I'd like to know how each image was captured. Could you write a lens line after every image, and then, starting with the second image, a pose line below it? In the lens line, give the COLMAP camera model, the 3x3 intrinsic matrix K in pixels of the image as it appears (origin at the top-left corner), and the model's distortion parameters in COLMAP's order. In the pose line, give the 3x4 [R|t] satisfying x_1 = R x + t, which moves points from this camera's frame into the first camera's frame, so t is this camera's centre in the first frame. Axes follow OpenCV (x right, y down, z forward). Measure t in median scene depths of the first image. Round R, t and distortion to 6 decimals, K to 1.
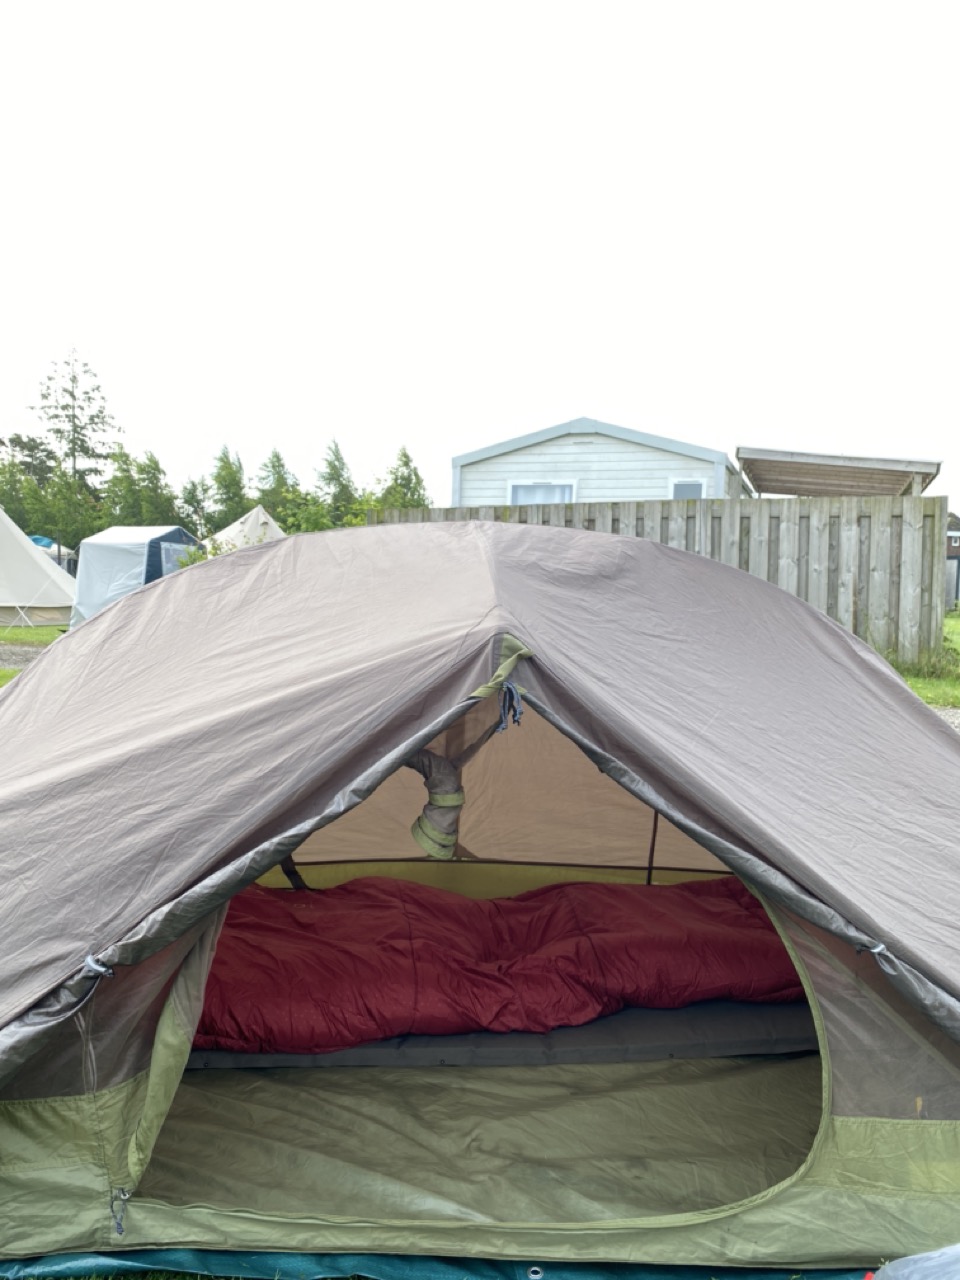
lens RADIAL K [[956.0, 0, 493.2], [0, 956.0, 663.1], [0, 0, 1]] dist [0.048141, -0.061139]
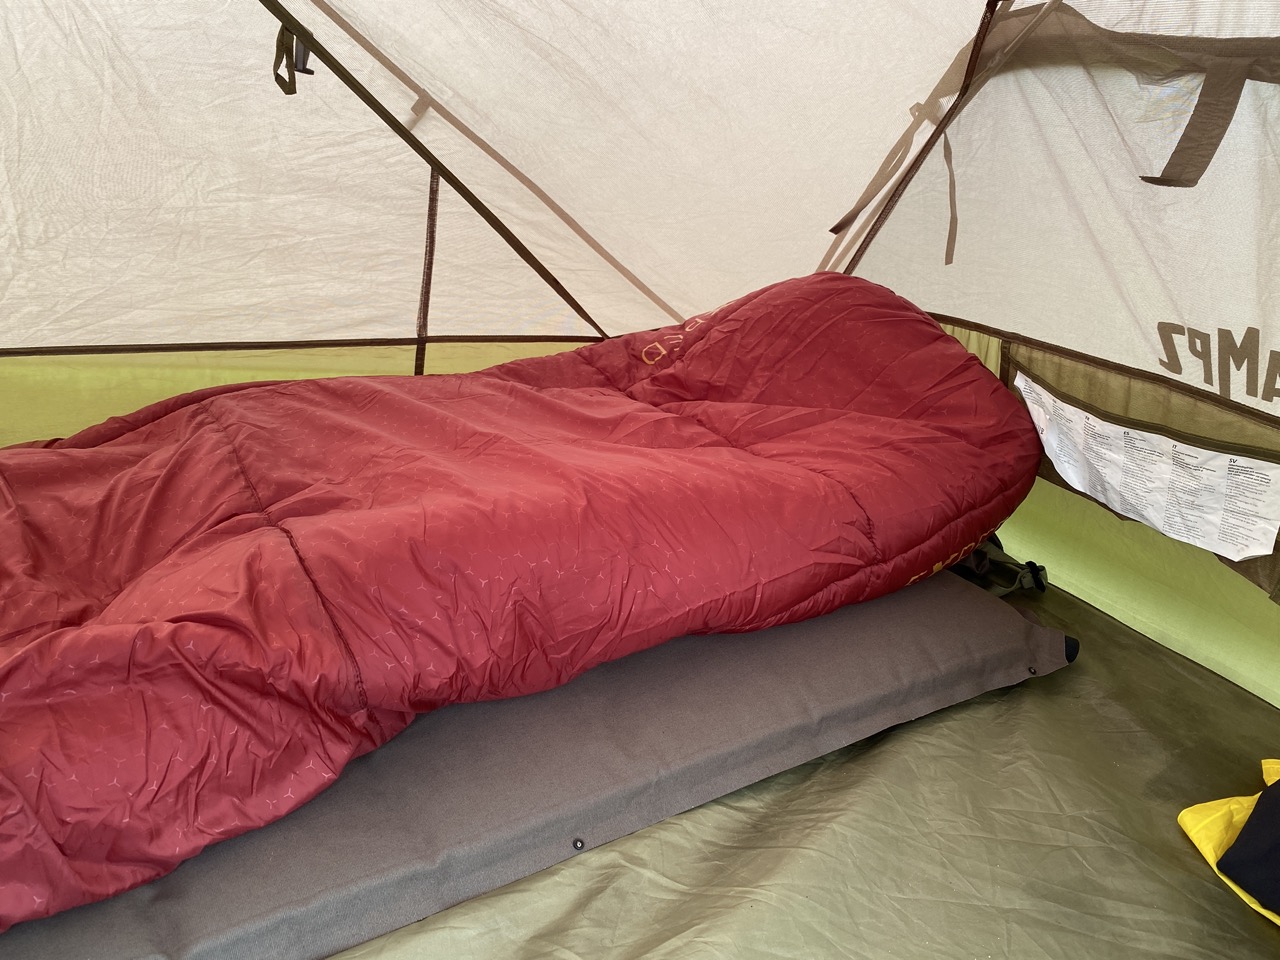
lens RADIAL K [[956.0, 0, 635.7], [0, 956.0, 471.6], [0, 0, 1]] dist [0.048141, -0.061139]
pose [[0.897725, -0.125965, 0.422165, 0.079353], [-0.006343, 0.954457, 0.298280, 0.188543], [-0.440511, -0.270451, 0.856041, 0.758711]]
